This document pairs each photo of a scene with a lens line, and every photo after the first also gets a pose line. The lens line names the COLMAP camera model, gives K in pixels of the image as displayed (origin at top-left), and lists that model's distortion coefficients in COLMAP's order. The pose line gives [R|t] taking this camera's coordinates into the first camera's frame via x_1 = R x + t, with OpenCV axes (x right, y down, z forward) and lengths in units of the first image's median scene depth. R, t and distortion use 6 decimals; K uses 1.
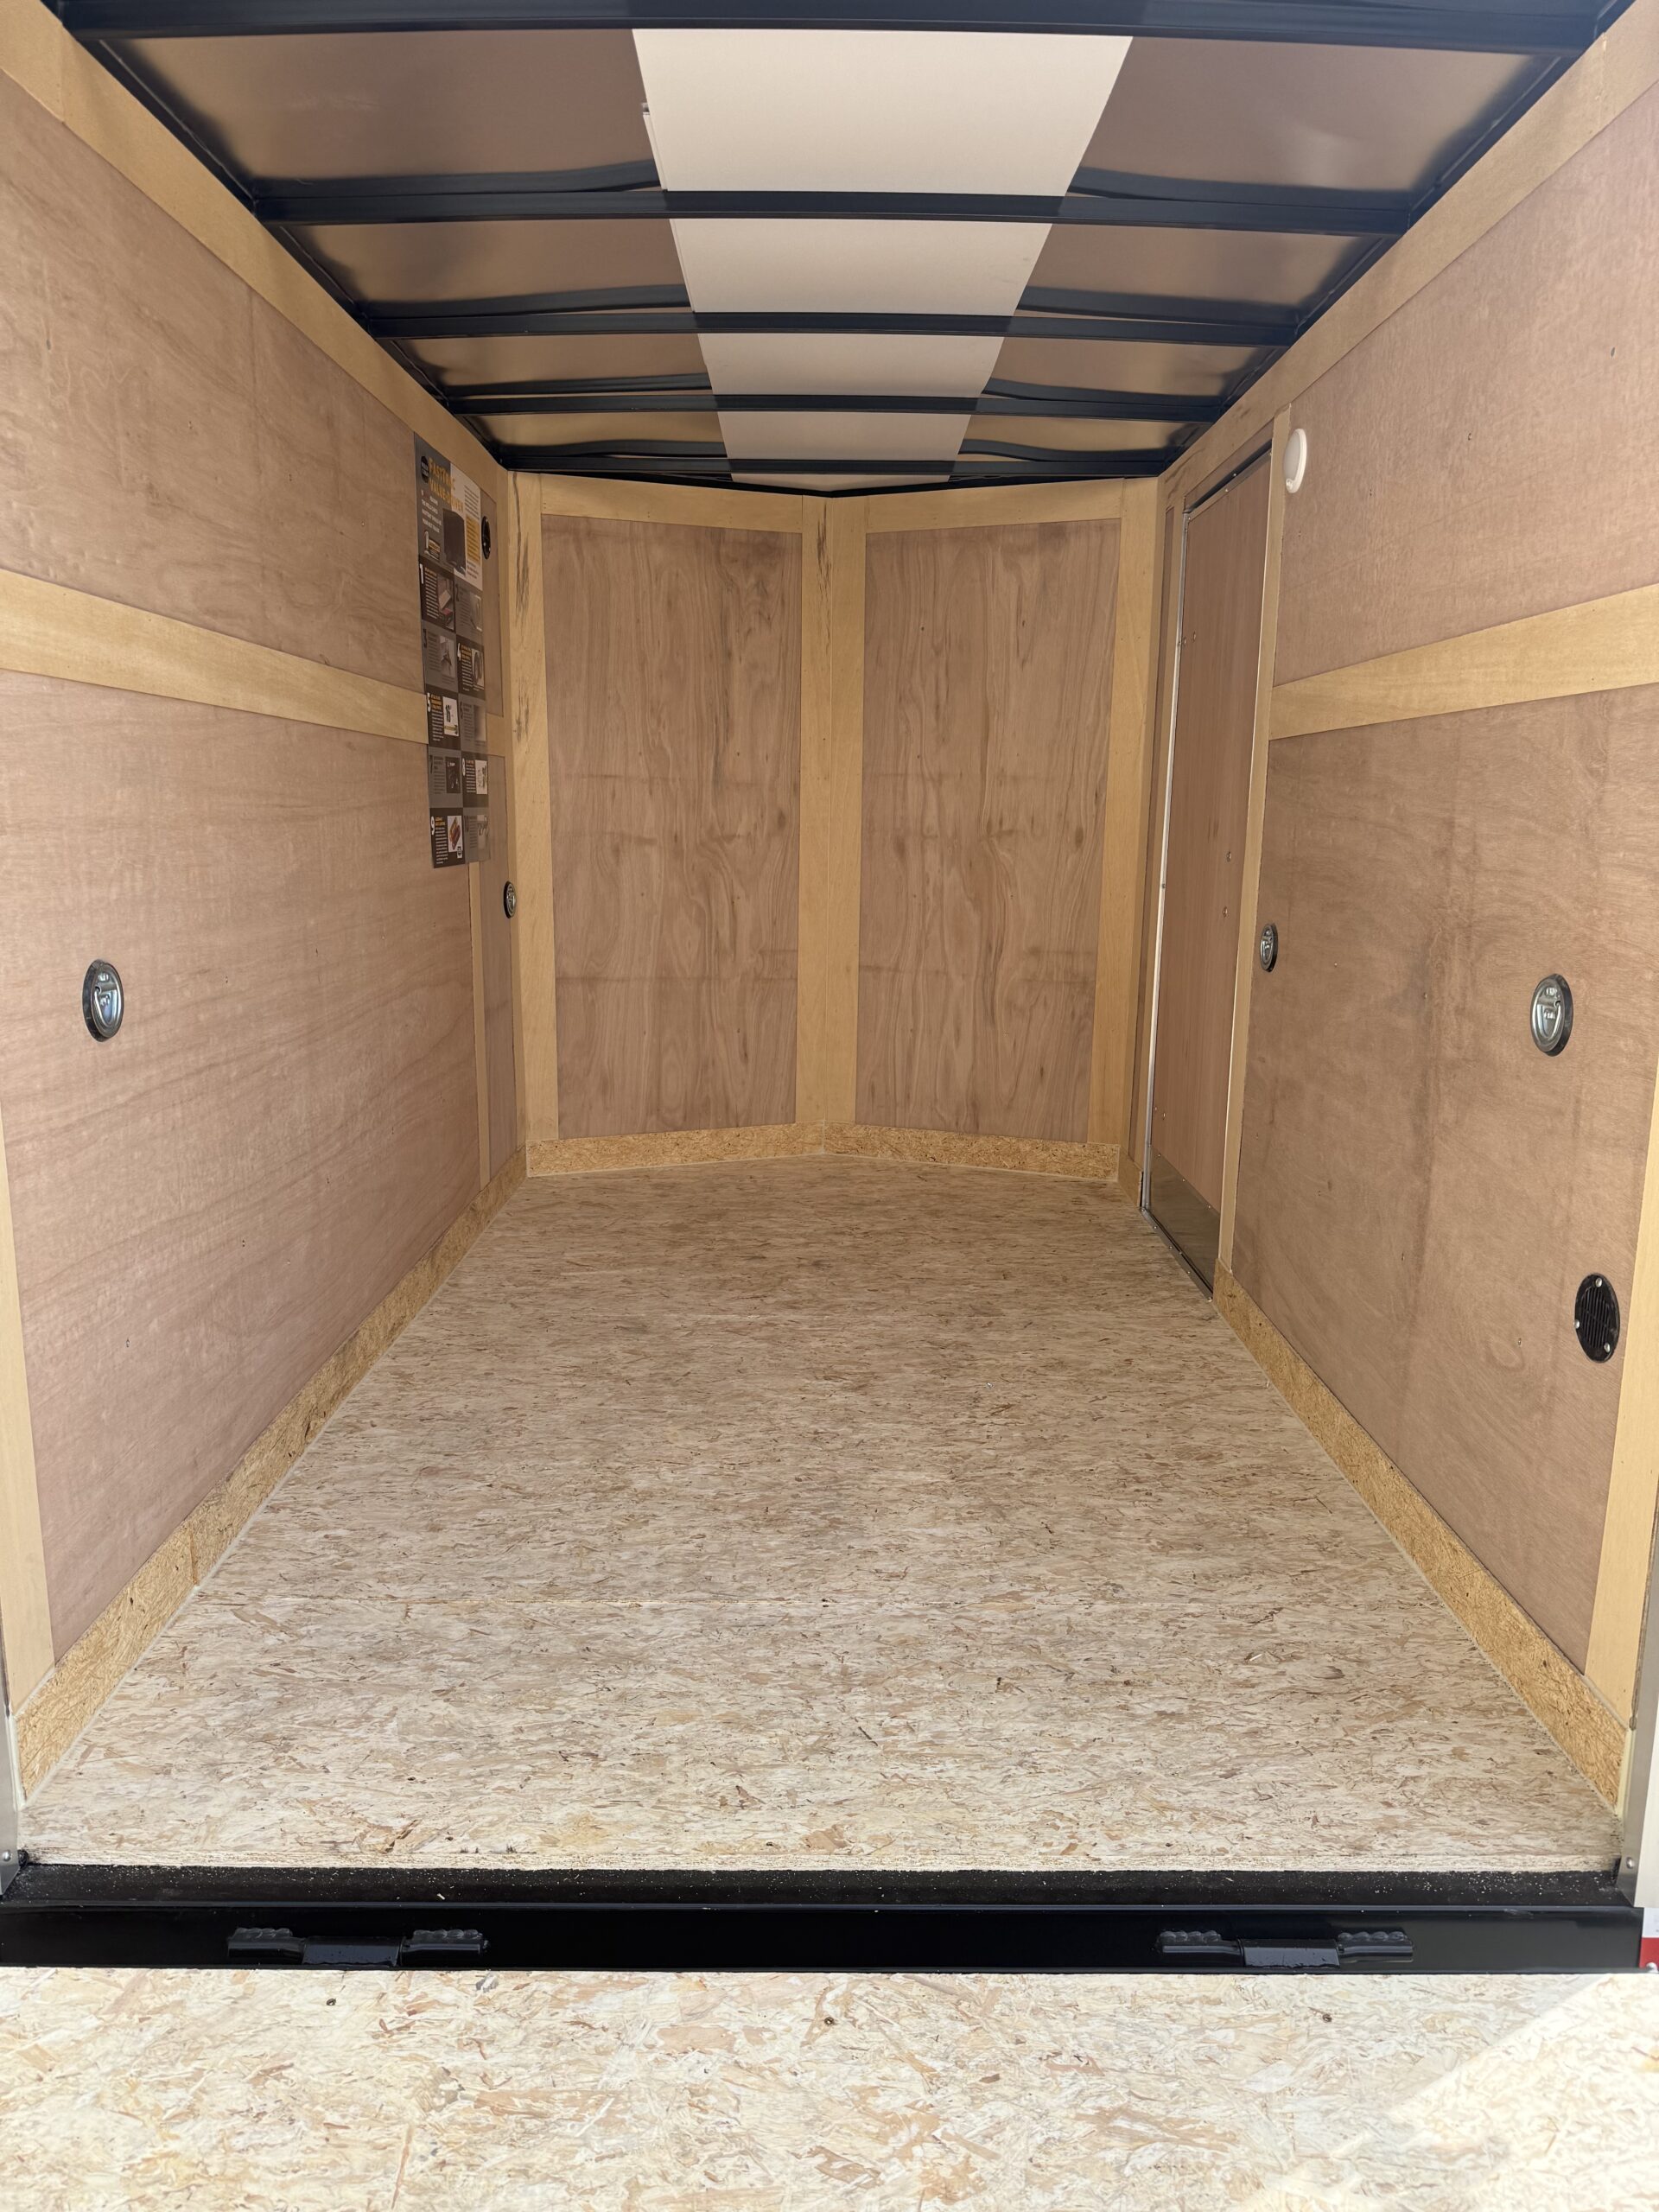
lens RADIAL K [[1498.2, 0, 828.4], [0, 1498.2, 1102.8], [0, 0, 1]] dist [0.002323, 0.000063]
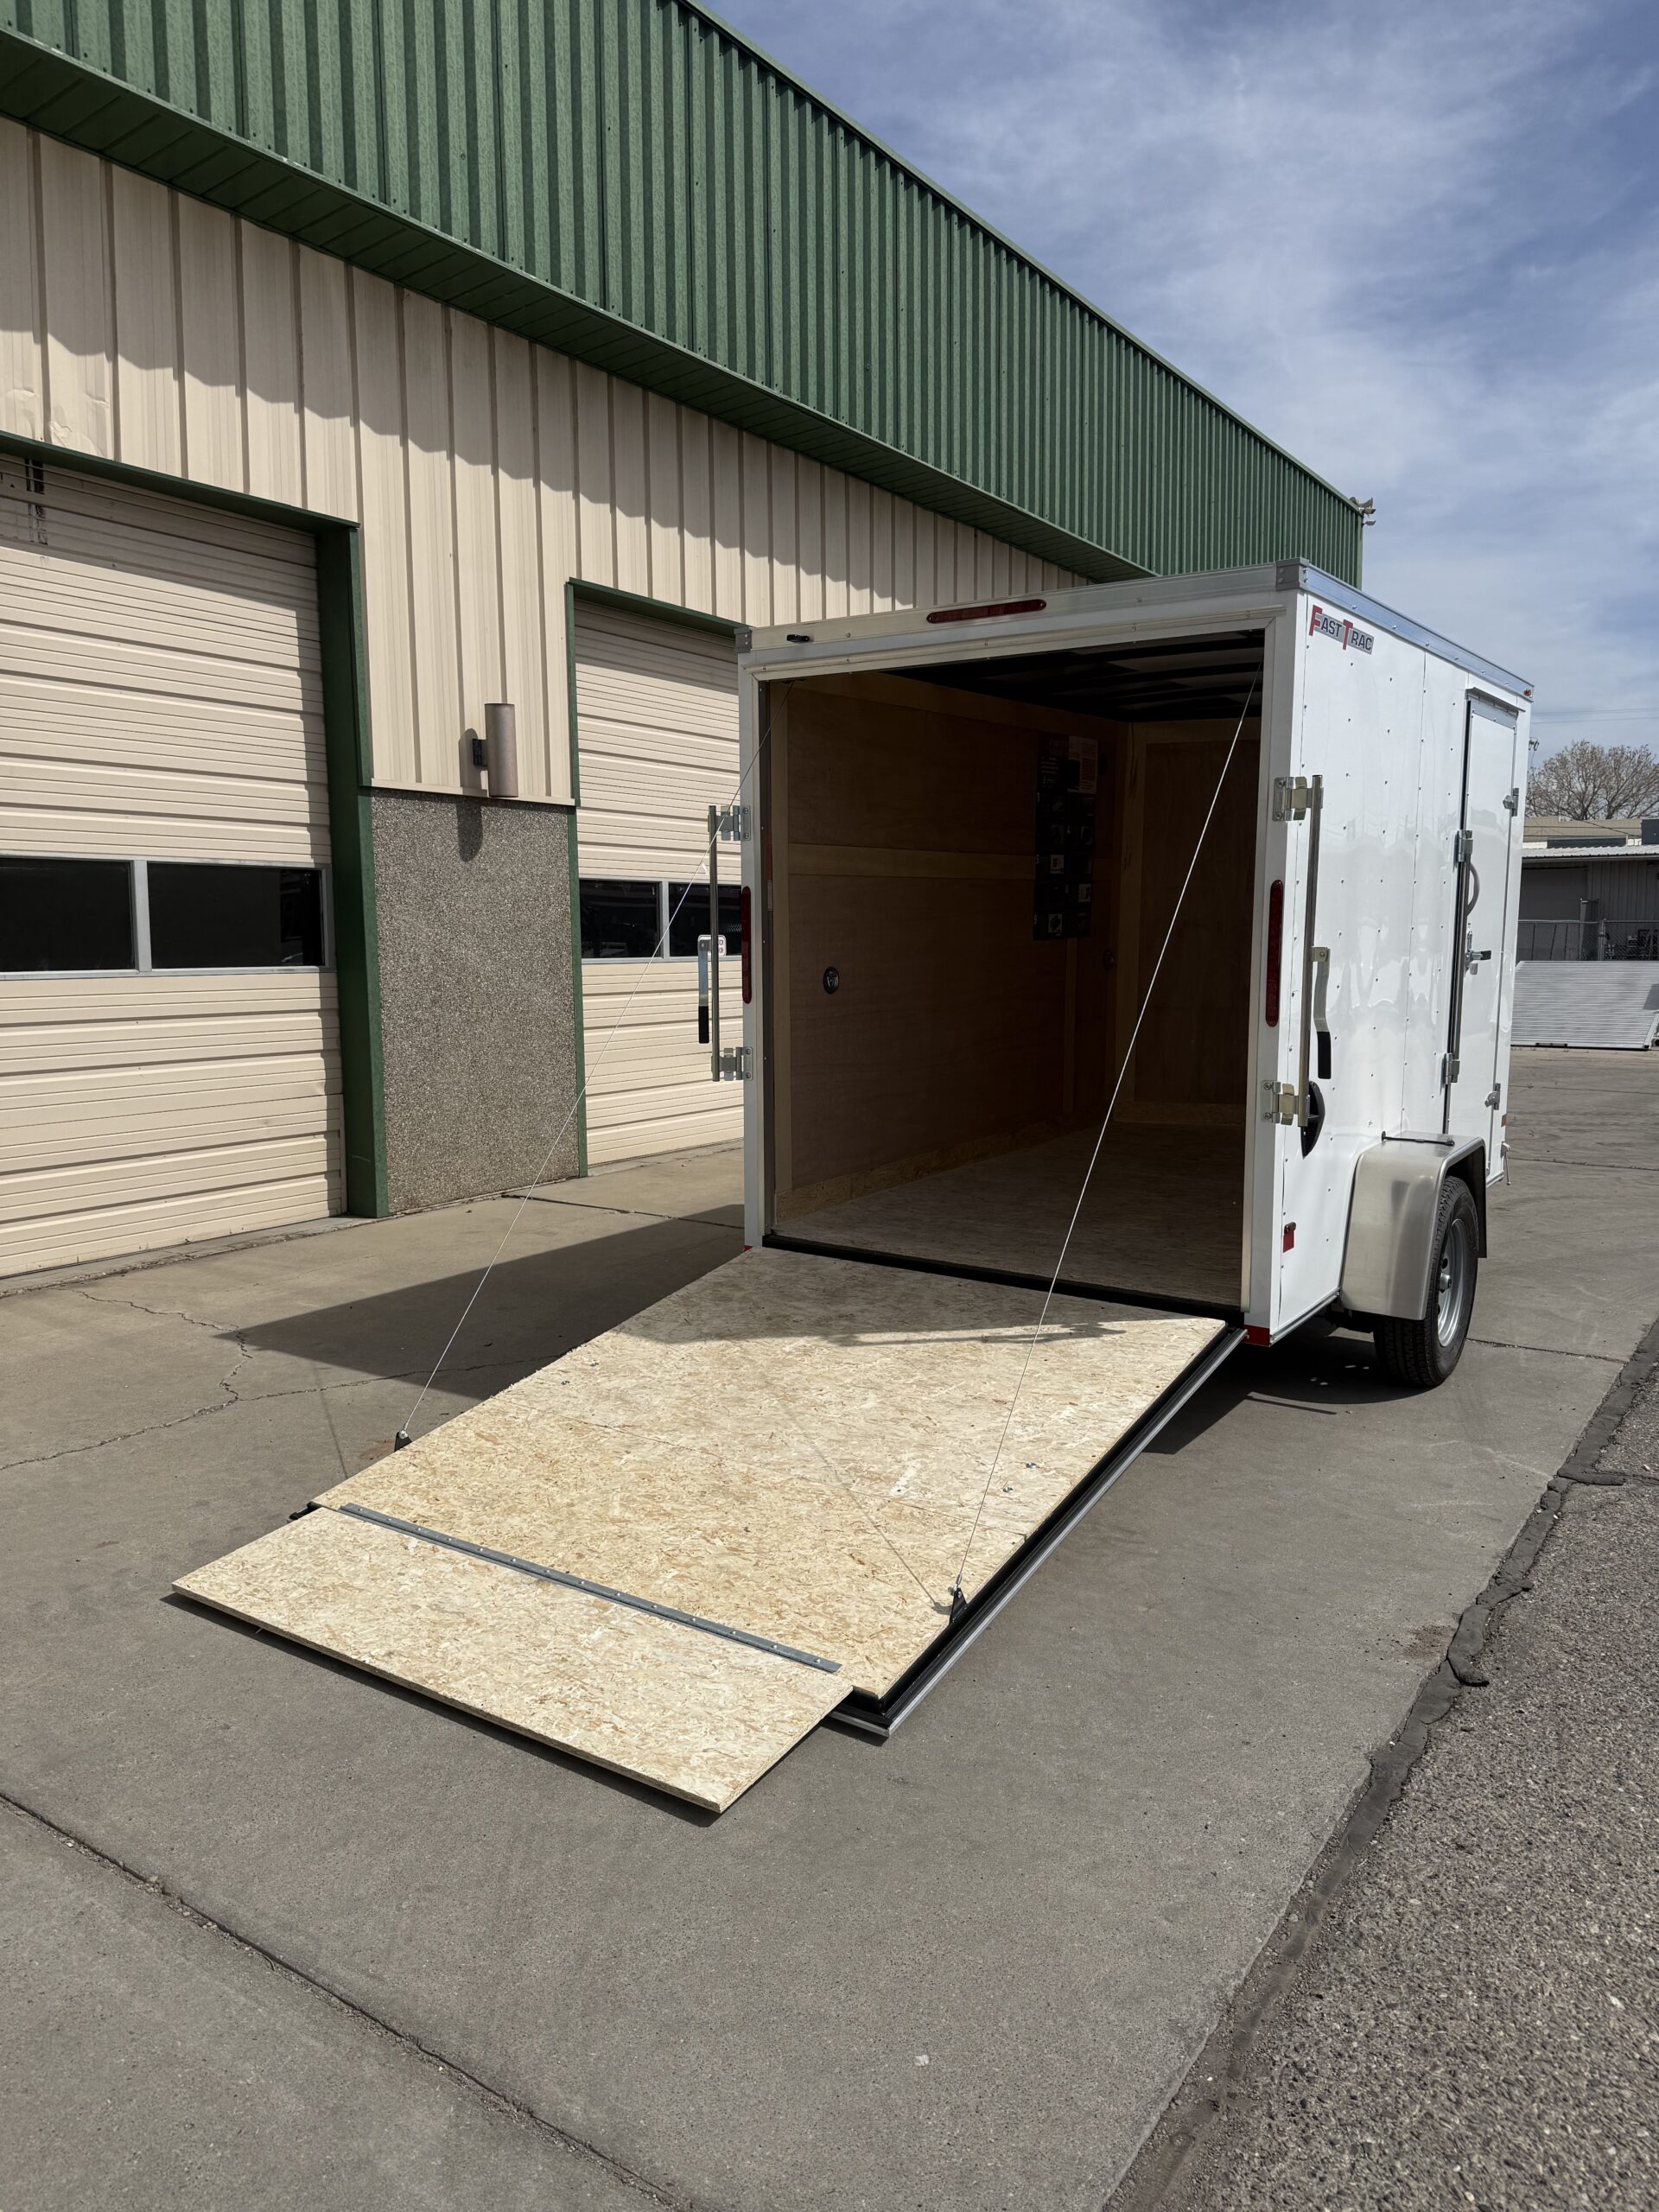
lens RADIAL K [[1498.2, 0, 836.9], [0, 1498.2, 1113.0], [0, 0, 1]] dist [0.002323, 0.000063]
pose [[0.818139, 0.067787, -0.571011, 0.670740], [-0.096356, 0.995148, -0.019920, 0.136373], [0.566890, 0.071318, 0.820701, -0.767166]]
